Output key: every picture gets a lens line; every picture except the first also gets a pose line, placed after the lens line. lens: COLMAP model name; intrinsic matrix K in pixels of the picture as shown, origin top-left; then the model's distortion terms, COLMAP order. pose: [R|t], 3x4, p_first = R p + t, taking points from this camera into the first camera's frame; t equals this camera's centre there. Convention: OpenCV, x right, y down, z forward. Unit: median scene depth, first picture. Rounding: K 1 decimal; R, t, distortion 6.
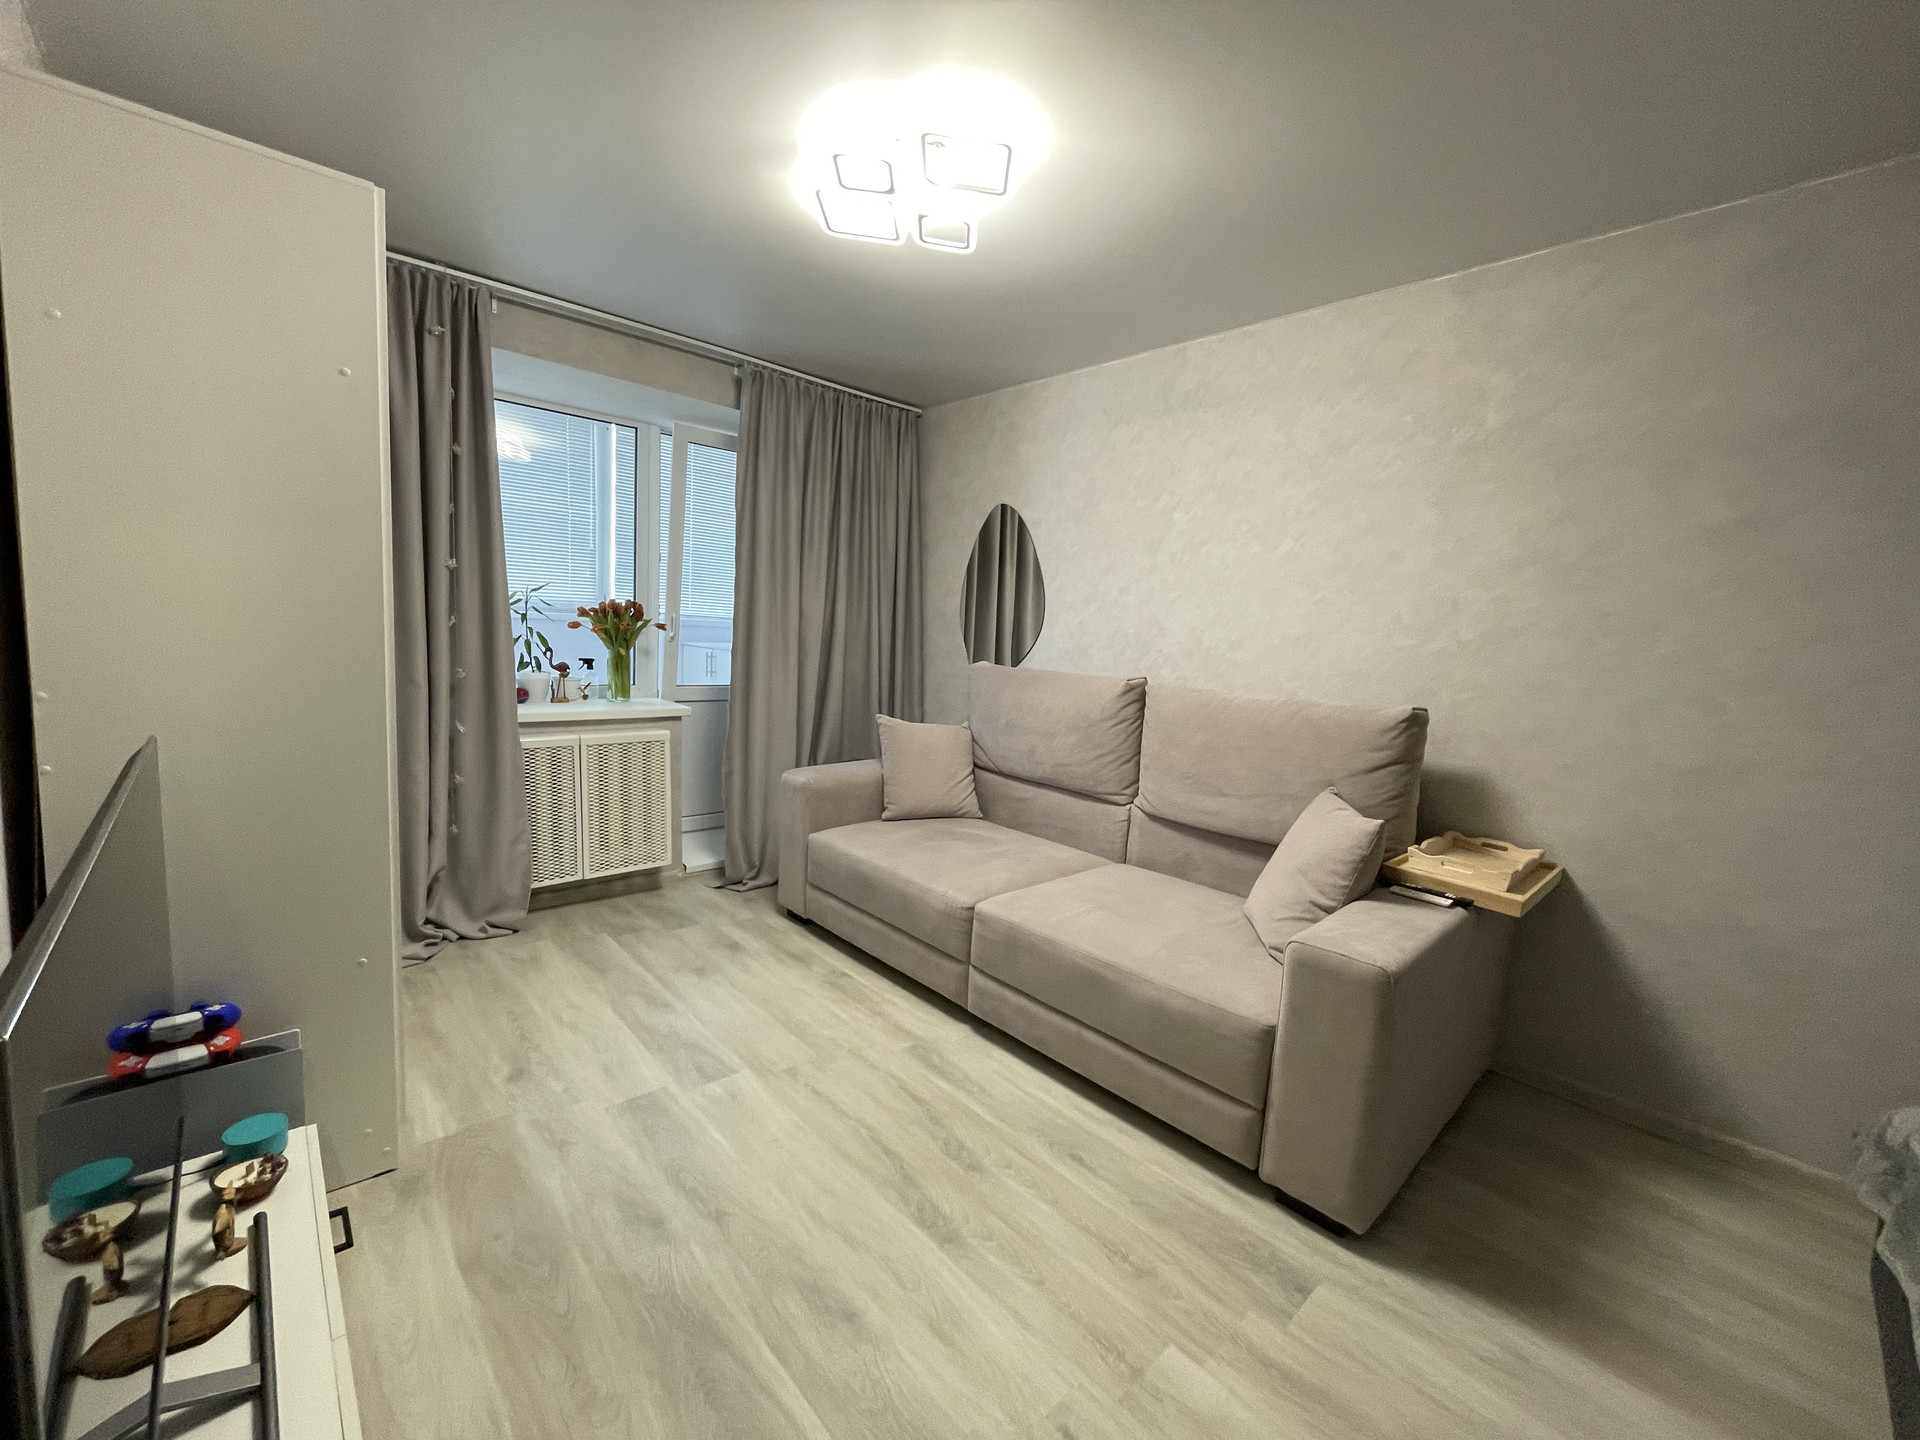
lens RADIAL K [[770.8, 0, 957.2], [0, 770.8, 713.8], [0, 0, 1]] dist [-0.001227, -0.001112]
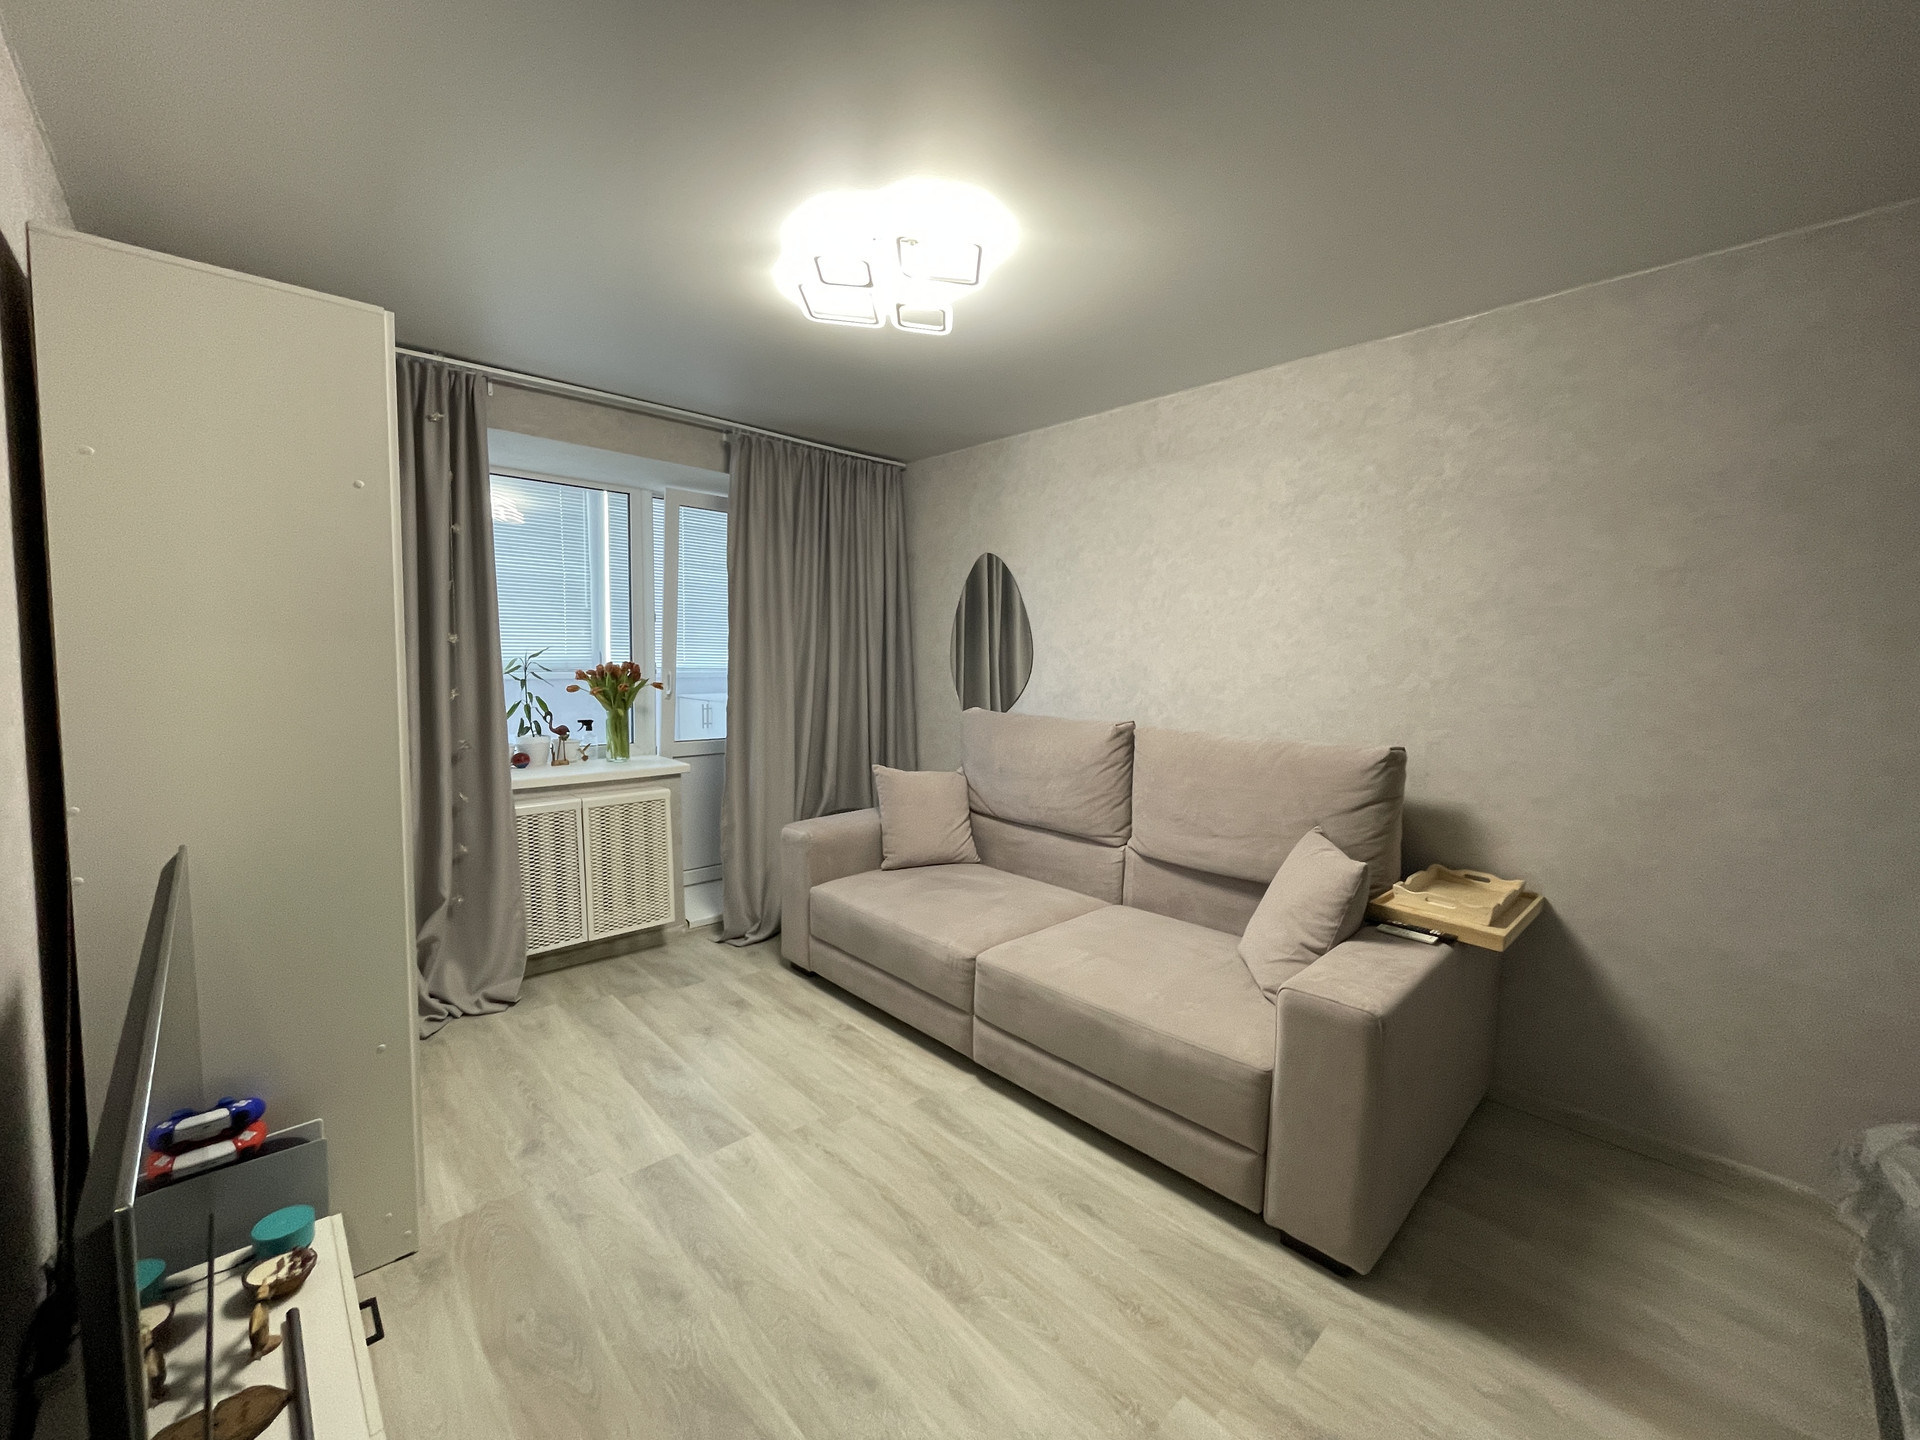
lens RADIAL K [[770.8, 0, 958.6], [0, 770.8, 714.5], [0, 0, 1]] dist [-0.001227, -0.001112]
pose [[0.999180, -0.039118, 0.010442, 0.001565], [0.039458, 0.998620, -0.034652, -0.042297], [-0.009072, 0.035035, 0.999345, -0.035852]]
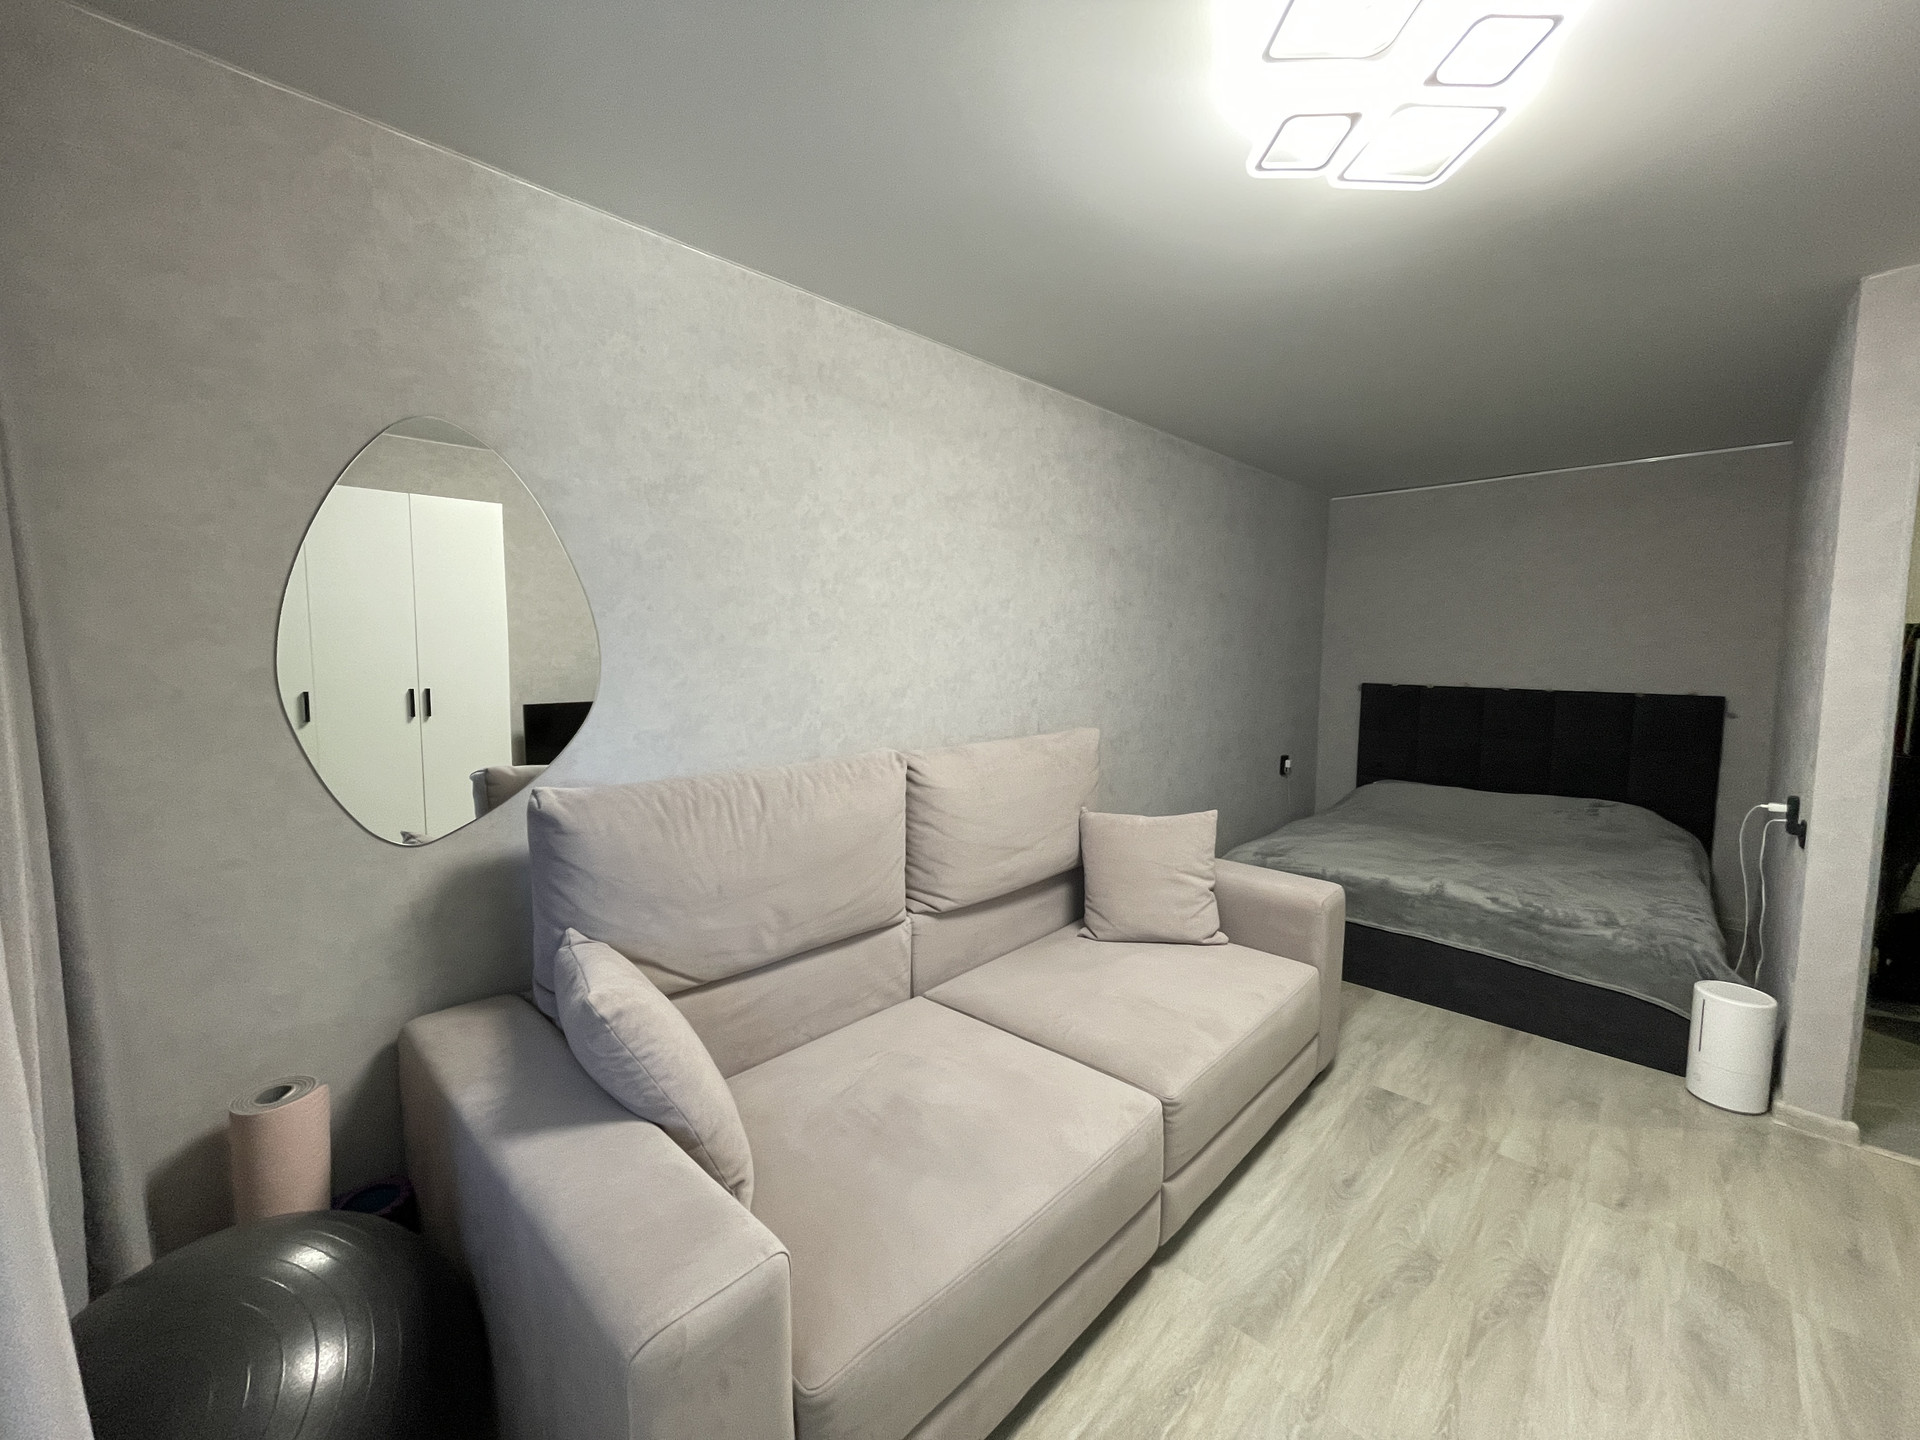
lens RADIAL K [[770.8, 0, 958.9], [0, 770.8, 710.9], [0, 0, 1]] dist [-0.001227, -0.001112]
pose [[-0.050388, -0.142000, 0.988583, -0.714604], [0.102143, 0.983918, 0.146536, -0.267439], [-0.993493, 0.108361, -0.035073, 1.346541]]
